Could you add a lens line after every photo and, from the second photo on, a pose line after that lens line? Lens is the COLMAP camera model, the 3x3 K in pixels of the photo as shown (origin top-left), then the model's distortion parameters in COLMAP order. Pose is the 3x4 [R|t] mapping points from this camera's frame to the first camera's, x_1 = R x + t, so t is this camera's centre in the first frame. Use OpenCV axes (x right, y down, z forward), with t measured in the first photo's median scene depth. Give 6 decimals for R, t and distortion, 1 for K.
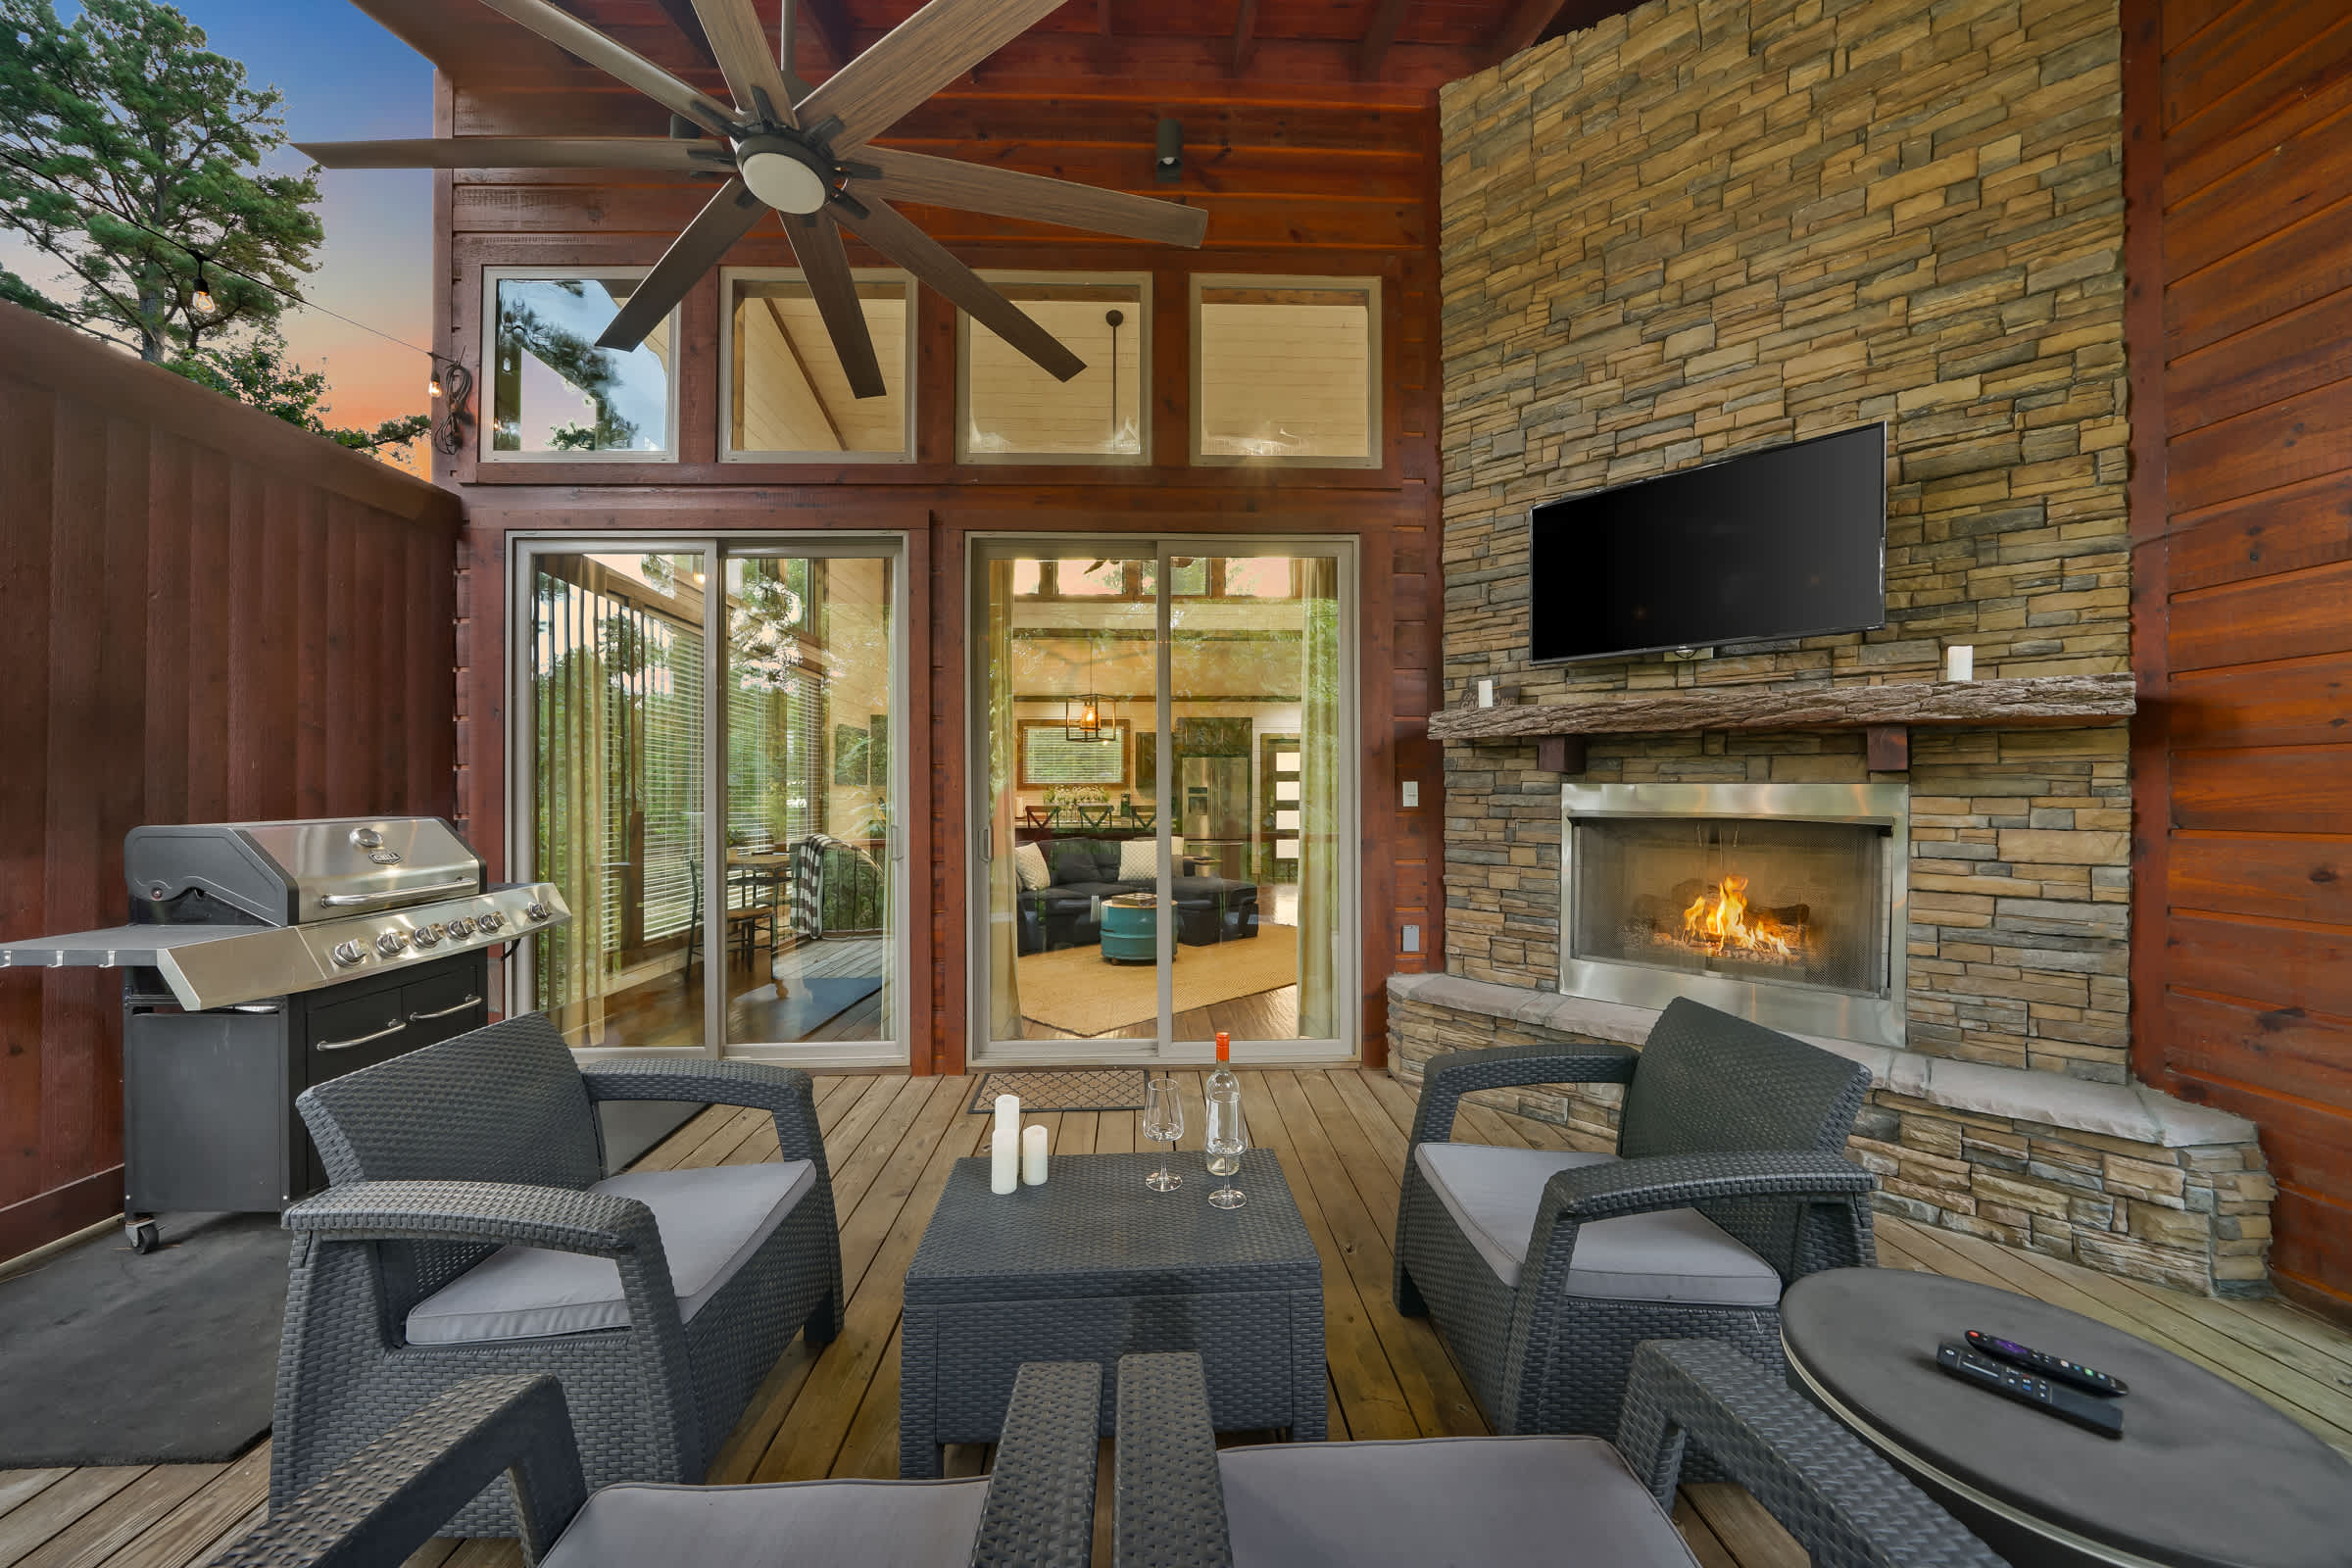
lens RADIAL K [[815.5, 0, 1159.8], [0, 815.5, 803.7], [0, 0, 1]] dist [-0.011281, -0.000031]
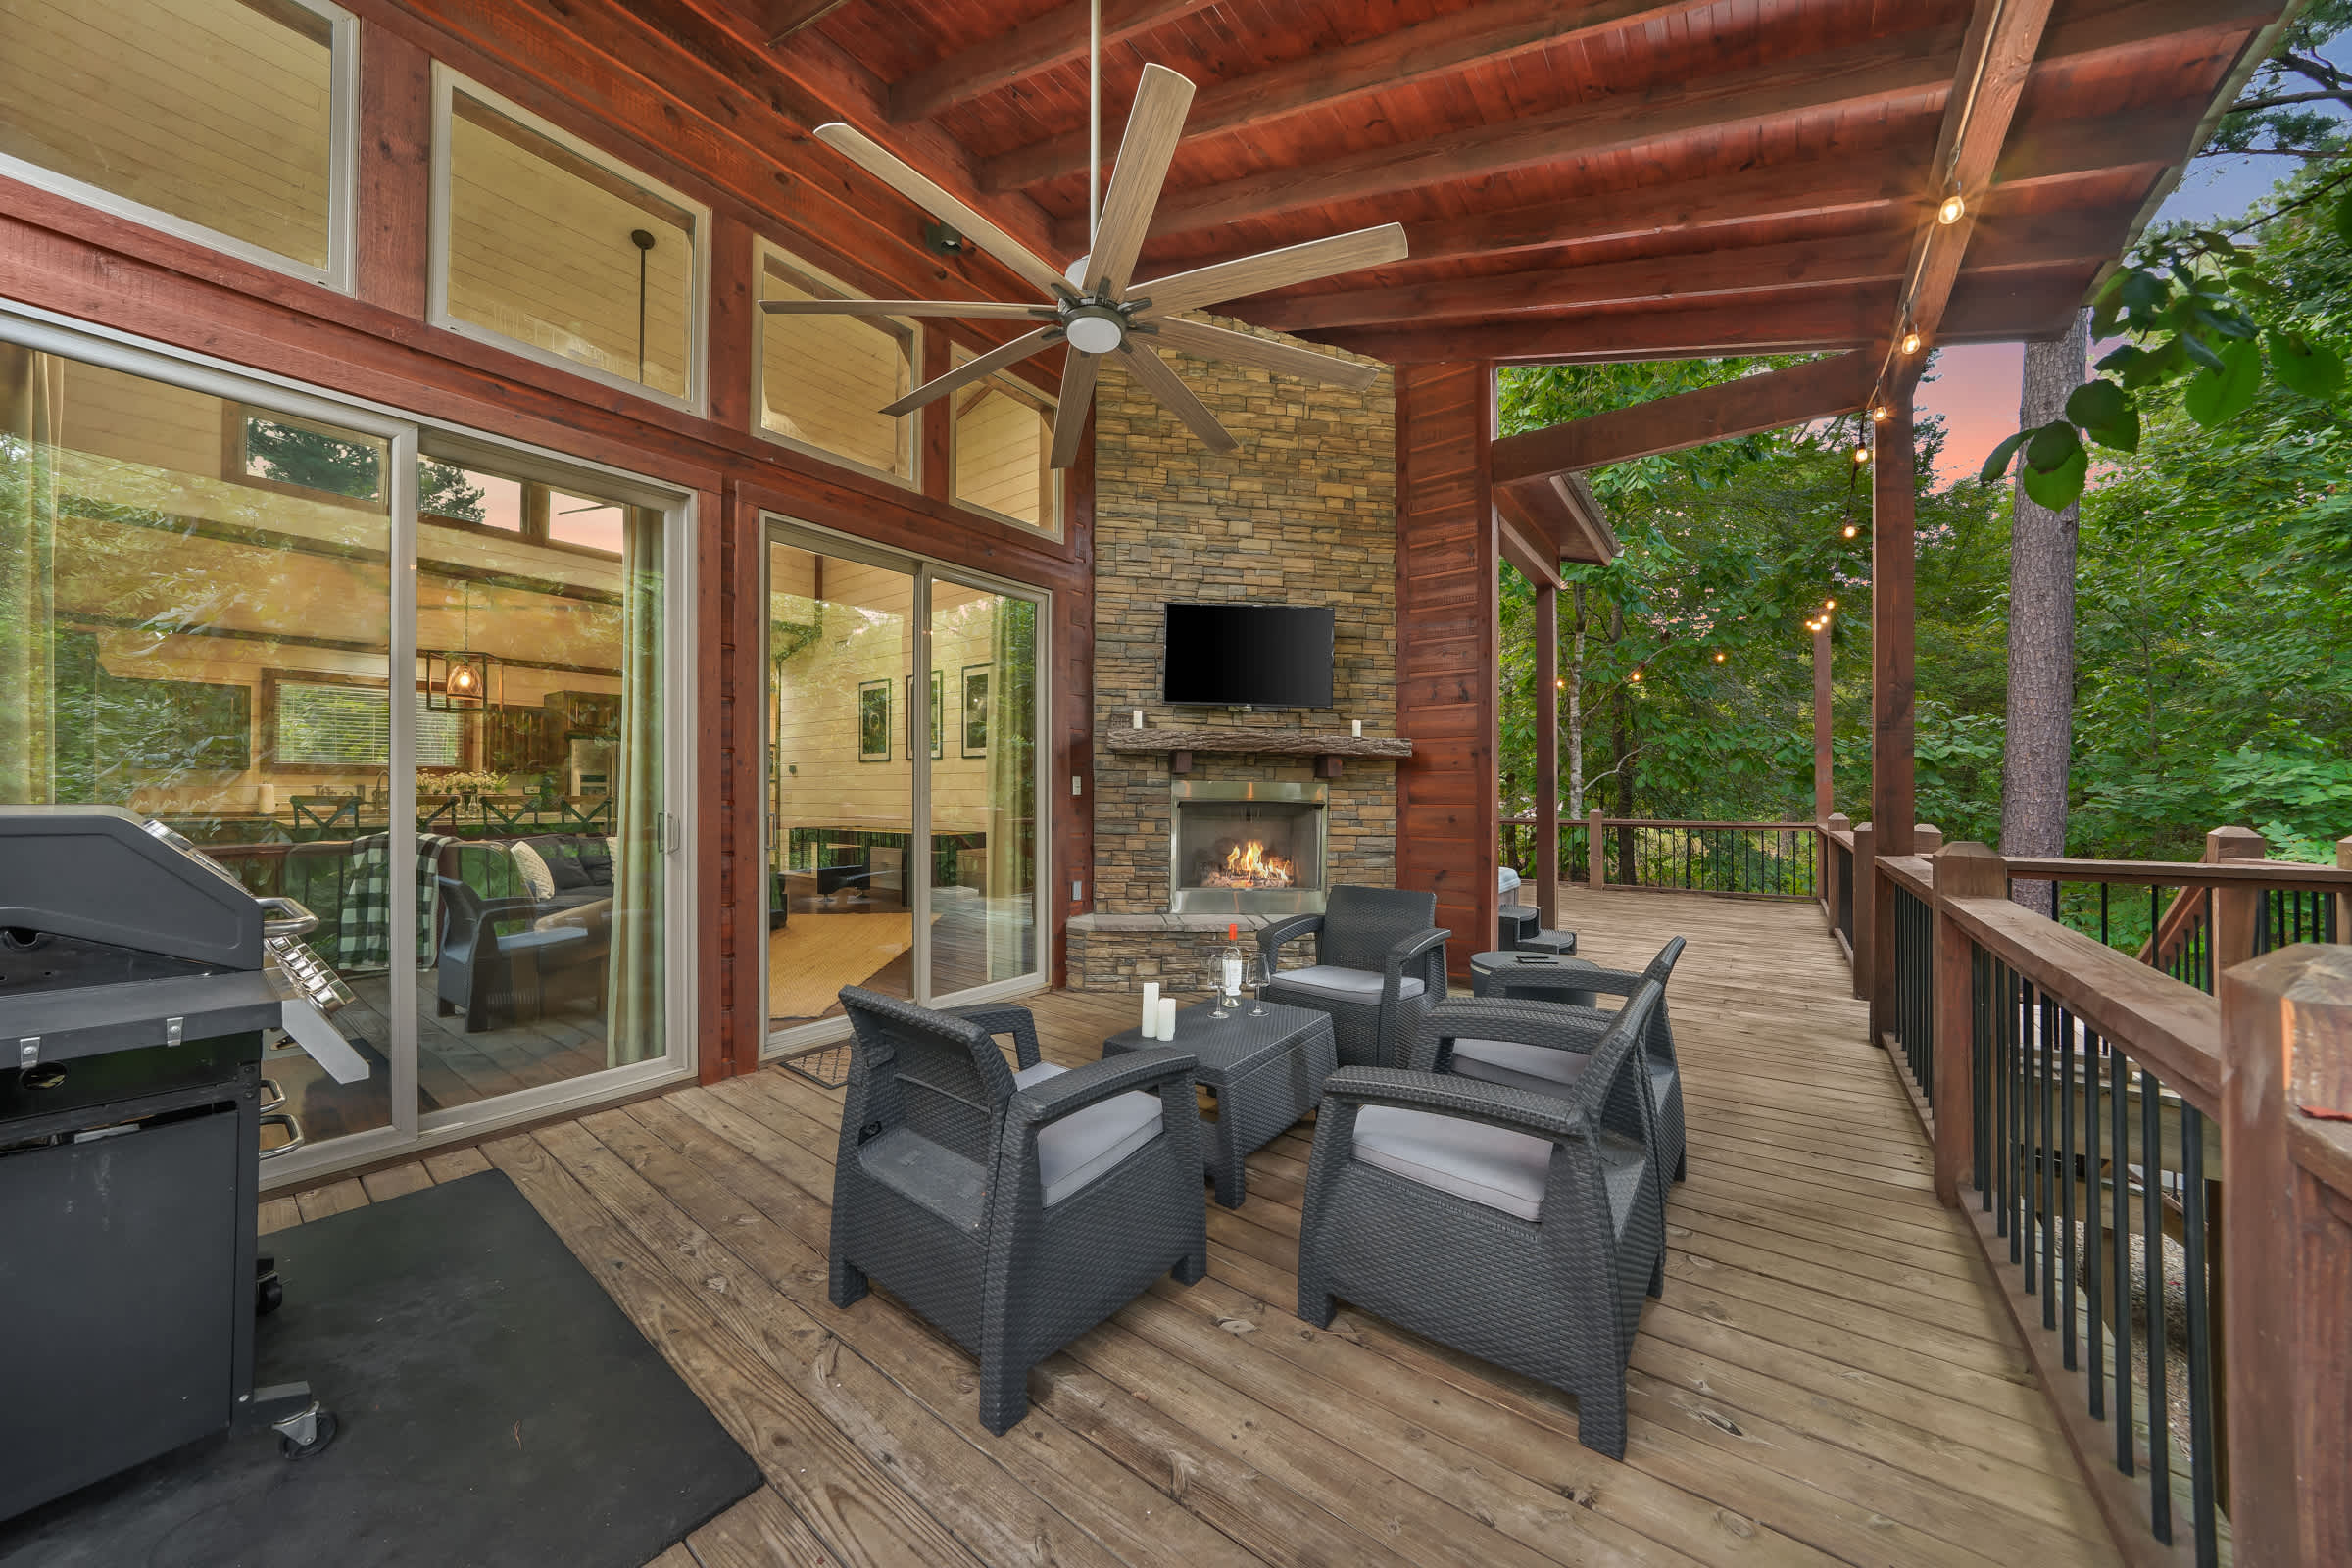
lens RADIAL K [[815.5, 0, 1159.8], [0, 815.5, 803.7], [0, 0, 1]] dist [-0.011281, -0.000031]
pose [[0.629552, -0.004931, 0.776943, -0.741047], [-0.001230, 0.999972, 0.007342, 0.009220], [-0.776958, -0.005578, 0.629528, 0.023130]]
